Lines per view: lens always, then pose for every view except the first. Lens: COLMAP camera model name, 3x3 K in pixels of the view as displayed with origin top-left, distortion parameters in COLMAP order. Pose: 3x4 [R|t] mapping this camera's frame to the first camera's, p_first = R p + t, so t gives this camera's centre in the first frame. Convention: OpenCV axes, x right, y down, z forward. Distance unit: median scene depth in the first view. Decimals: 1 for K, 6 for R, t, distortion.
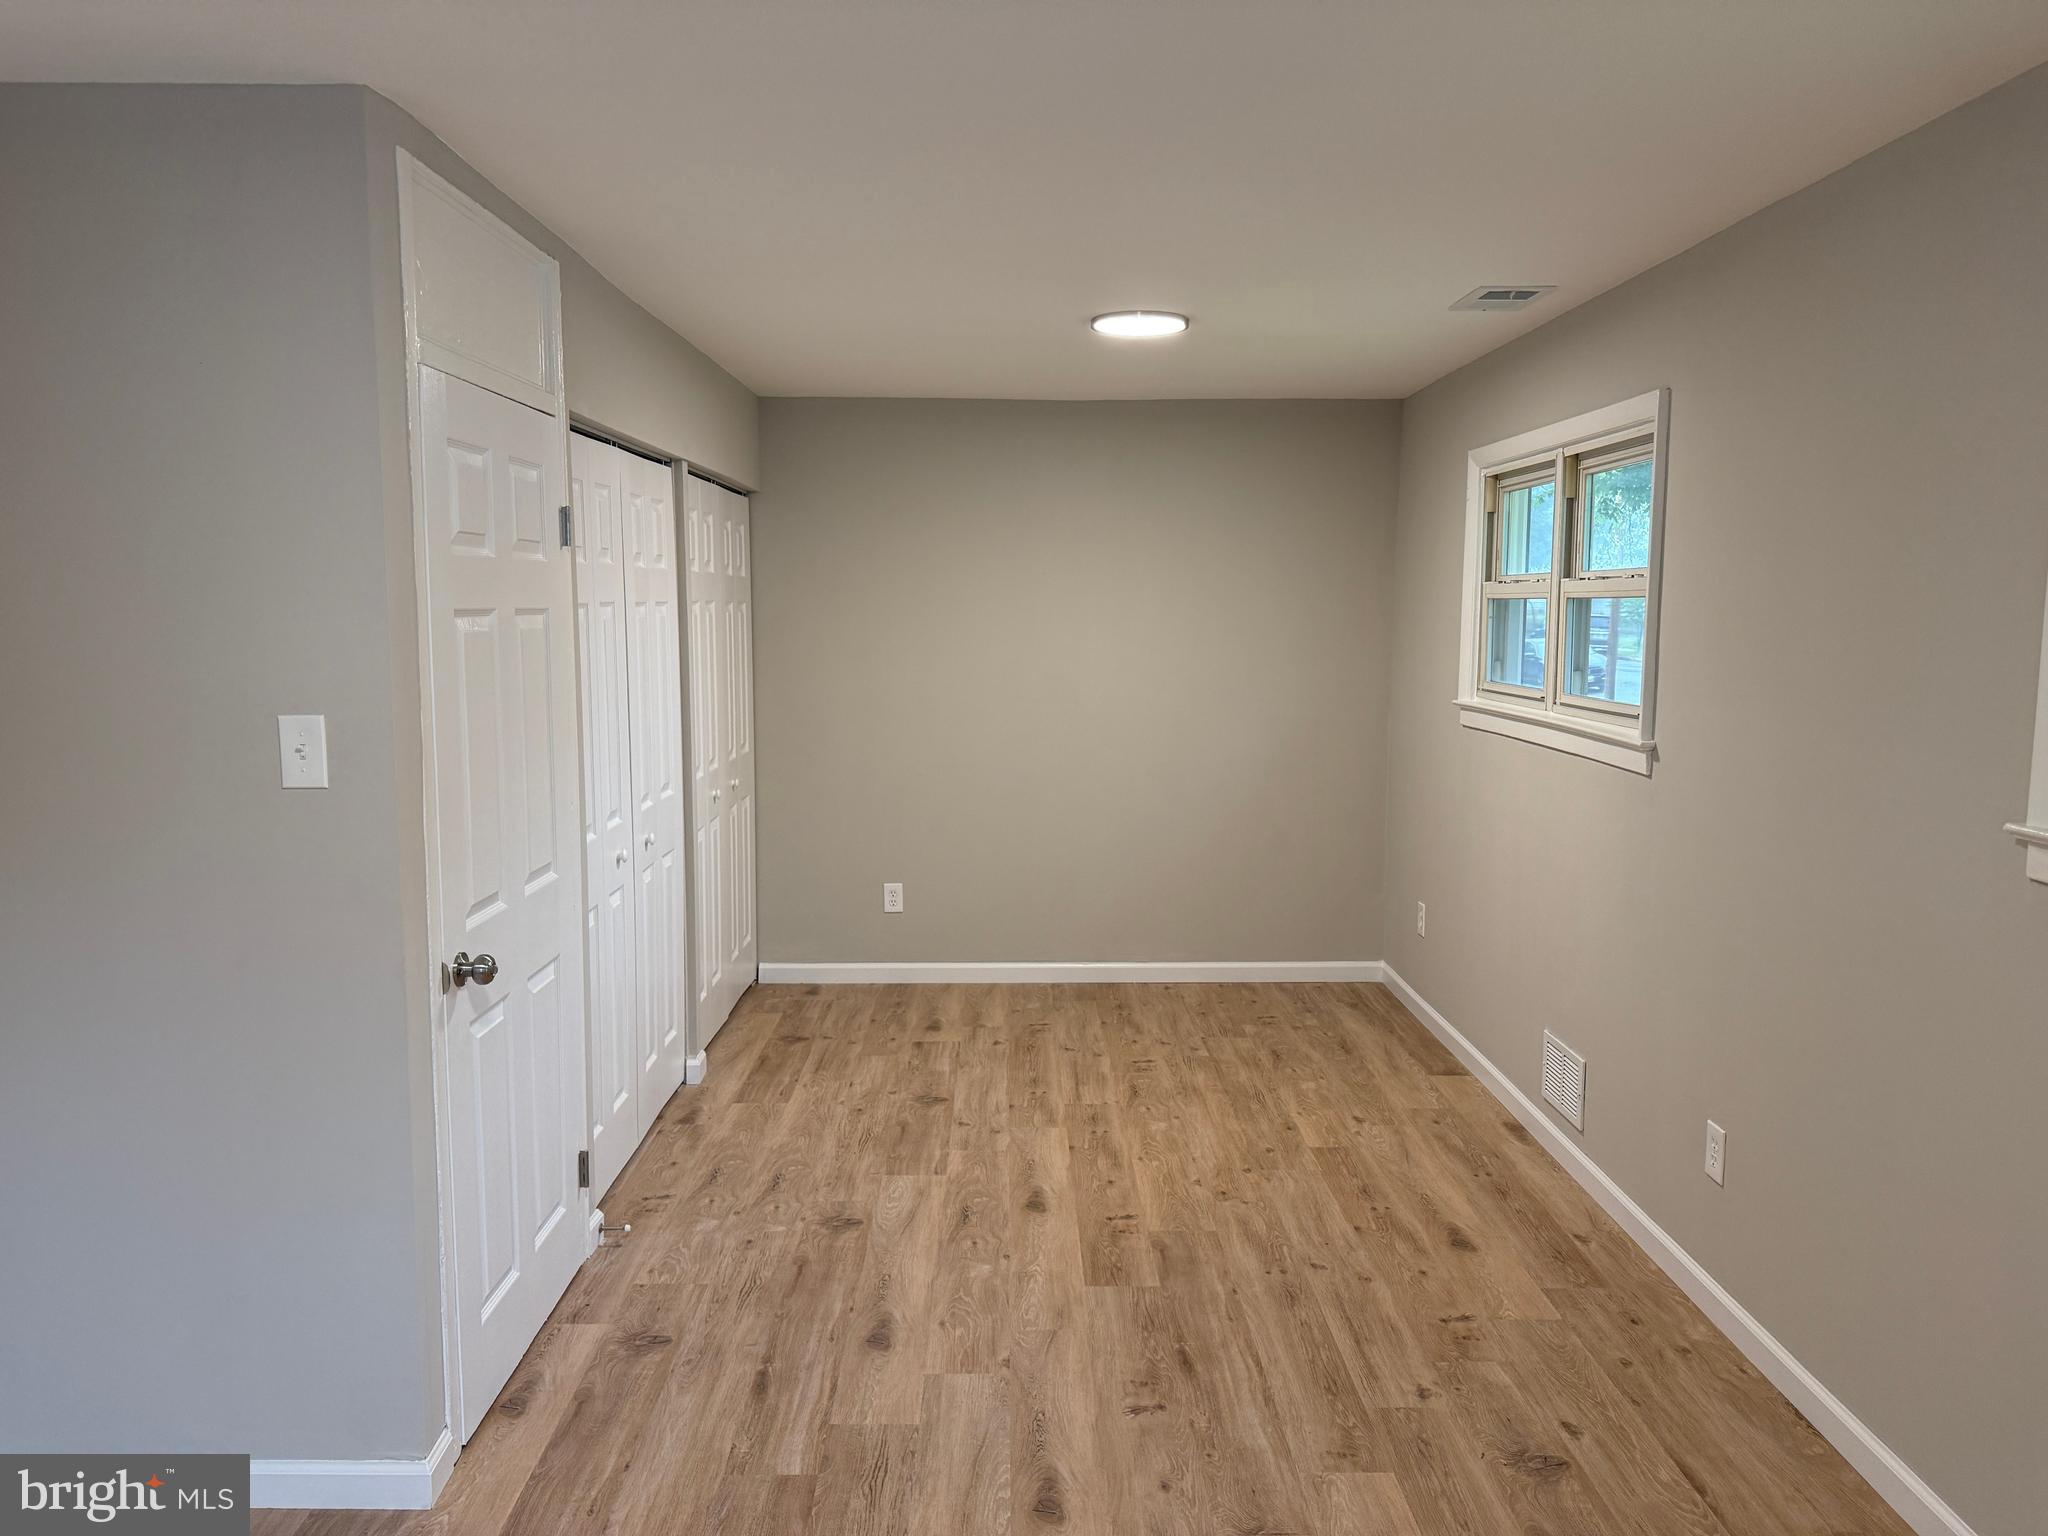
lens RADIAL K [[1452.6, 0, 1030.2], [0, 1452.6, 768.7], [0, 0, 1]] dist [0.066237, -0.075975]
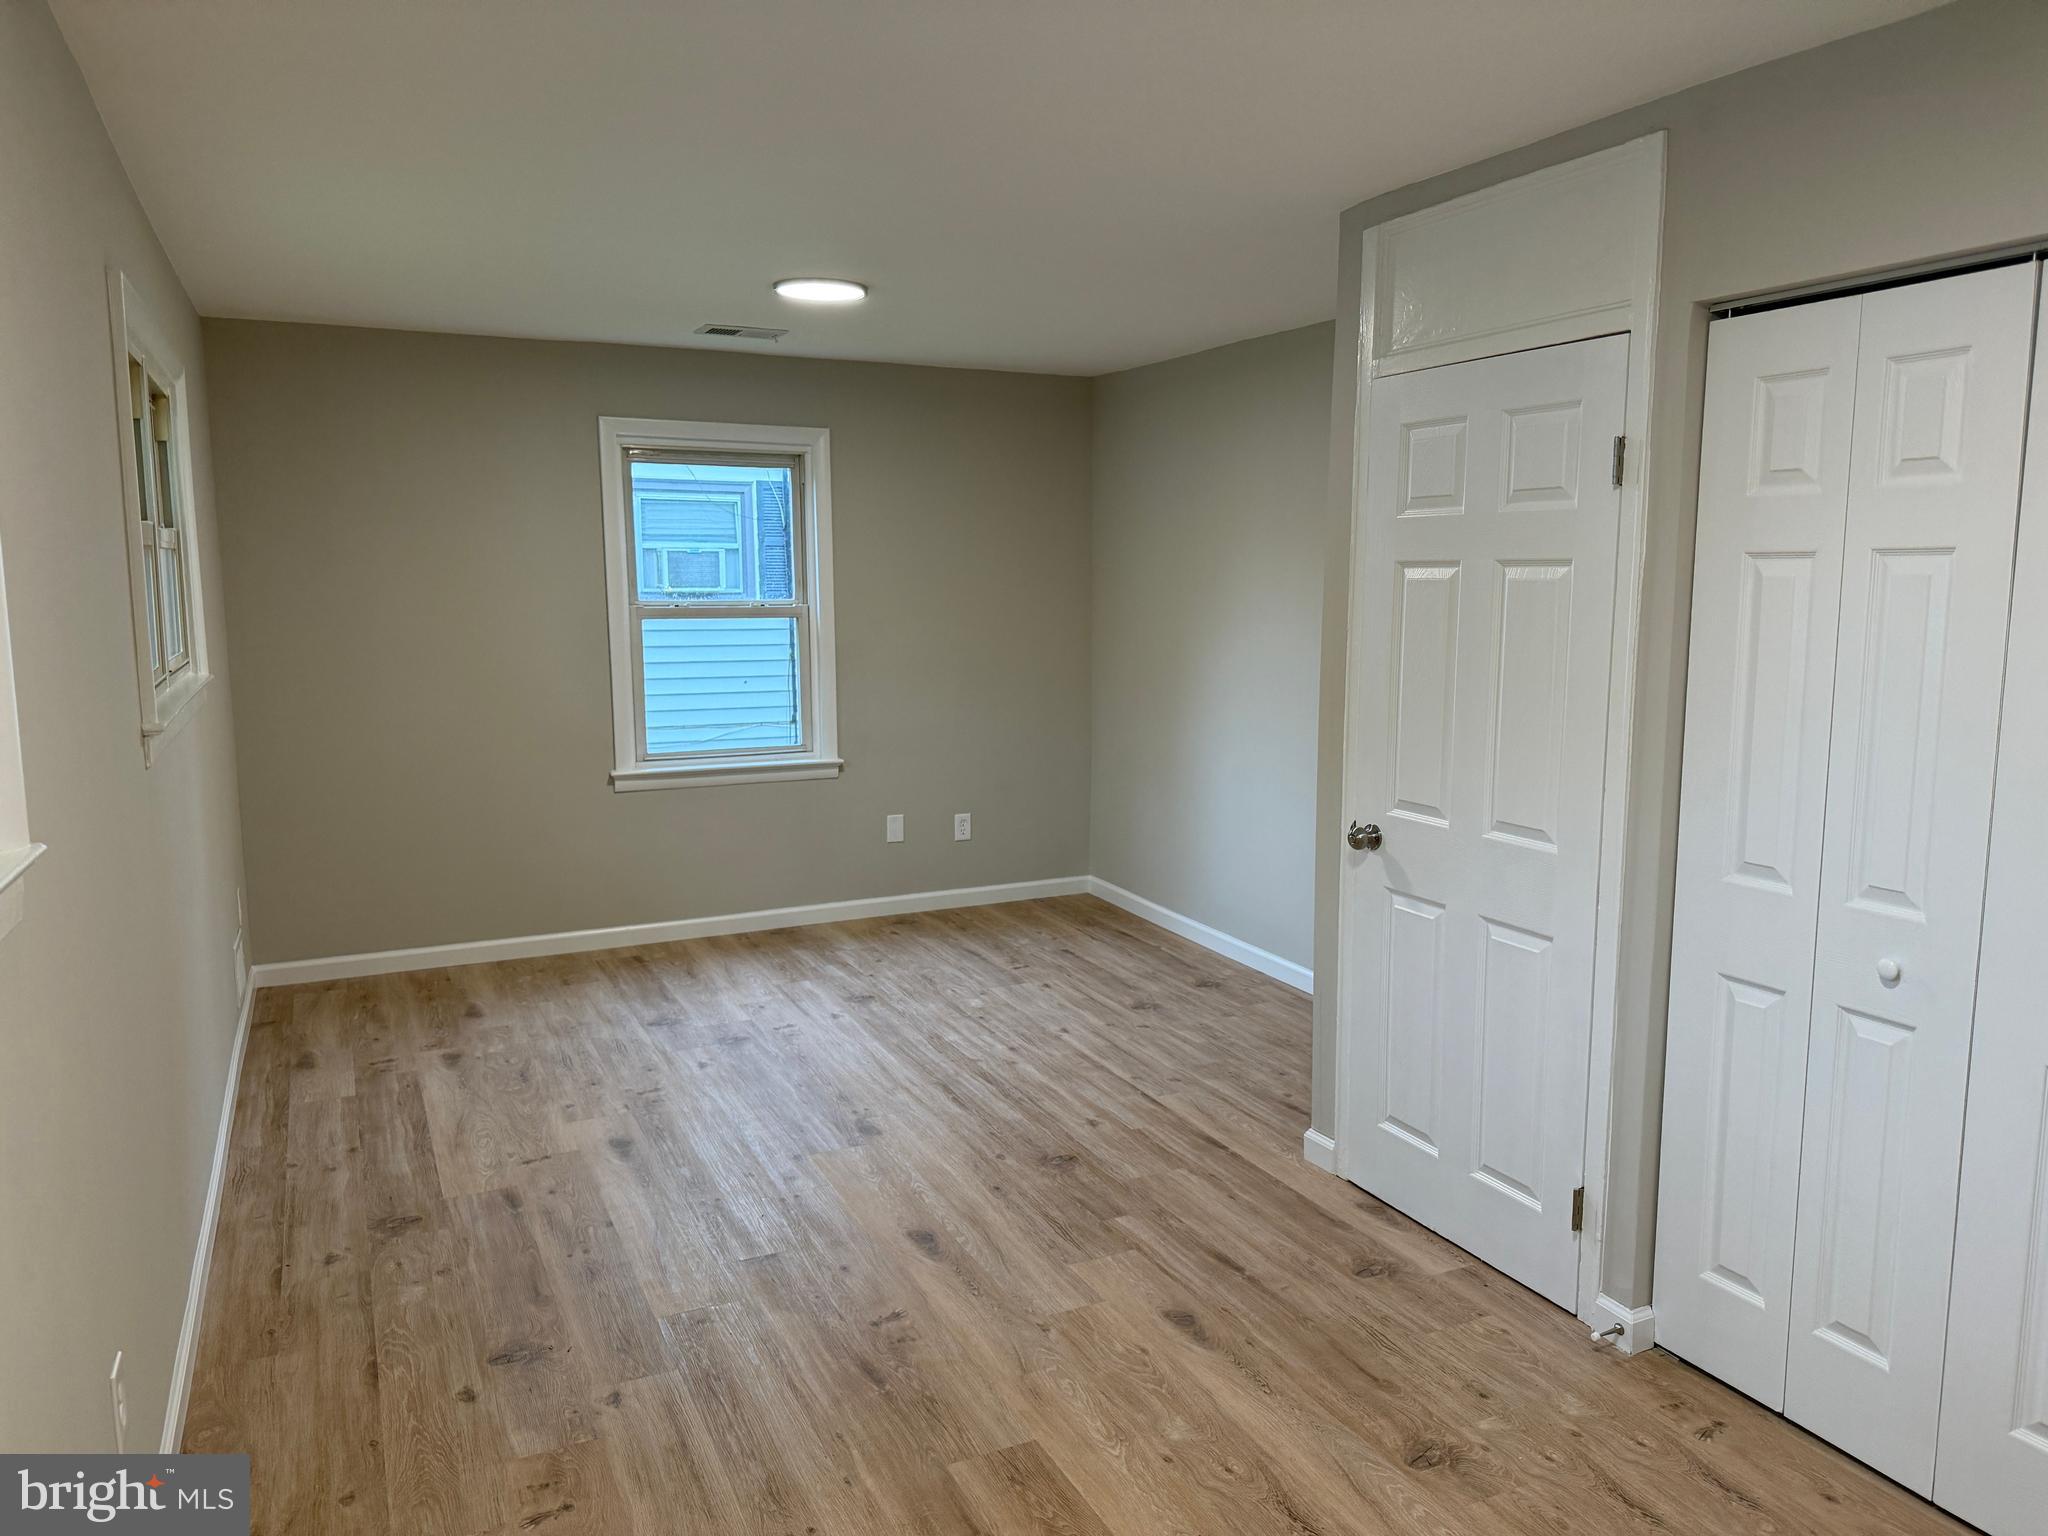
lens RADIAL K [[1452.6, 0, 1025.5], [0, 1452.6, 776.1], [0, 0, 1]] dist [0.066237, -0.075975]
pose [[-0.908036, 0.058370, -0.414806, 0.378004], [-0.049684, 0.968247, 0.245009, -0.192123], [0.415936, 0.243086, -0.876302, 1.752652]]
